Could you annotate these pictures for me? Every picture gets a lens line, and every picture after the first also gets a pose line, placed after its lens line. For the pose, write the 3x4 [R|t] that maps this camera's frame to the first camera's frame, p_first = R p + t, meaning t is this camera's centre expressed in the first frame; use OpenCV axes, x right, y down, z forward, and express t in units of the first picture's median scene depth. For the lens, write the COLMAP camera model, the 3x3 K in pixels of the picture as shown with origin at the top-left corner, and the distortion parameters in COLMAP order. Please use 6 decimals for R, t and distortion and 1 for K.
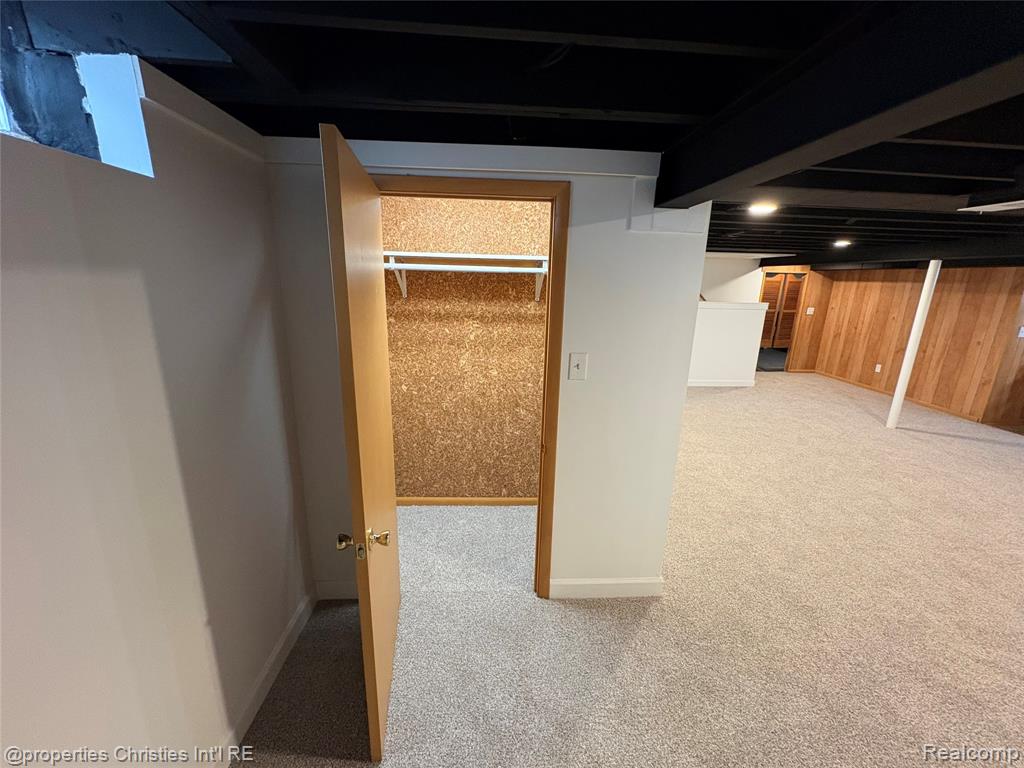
lens RADIAL K [[412.5, 0, 509.6], [0, 412.5, 385.3], [0, 0, 1]] dist [0.007697, -0.002120]
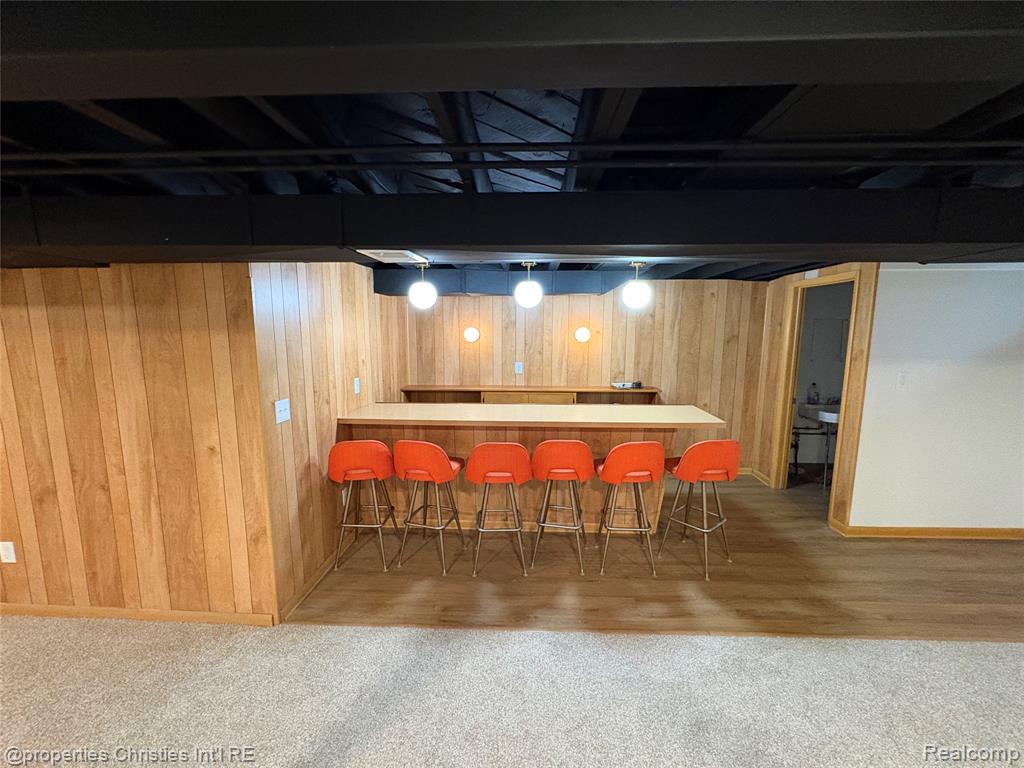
lens RADIAL K [[412.5, 0, 512.0], [0, 412.5, 384.3], [0, 0, 1]] dist [0.007697, -0.002120]
pose [[0.109922, -0.163818, 0.980347, 0.775024], [0.251420, 0.958830, 0.132032, -0.143903], [-0.961616, 0.231966, 0.146584, 0.642095]]
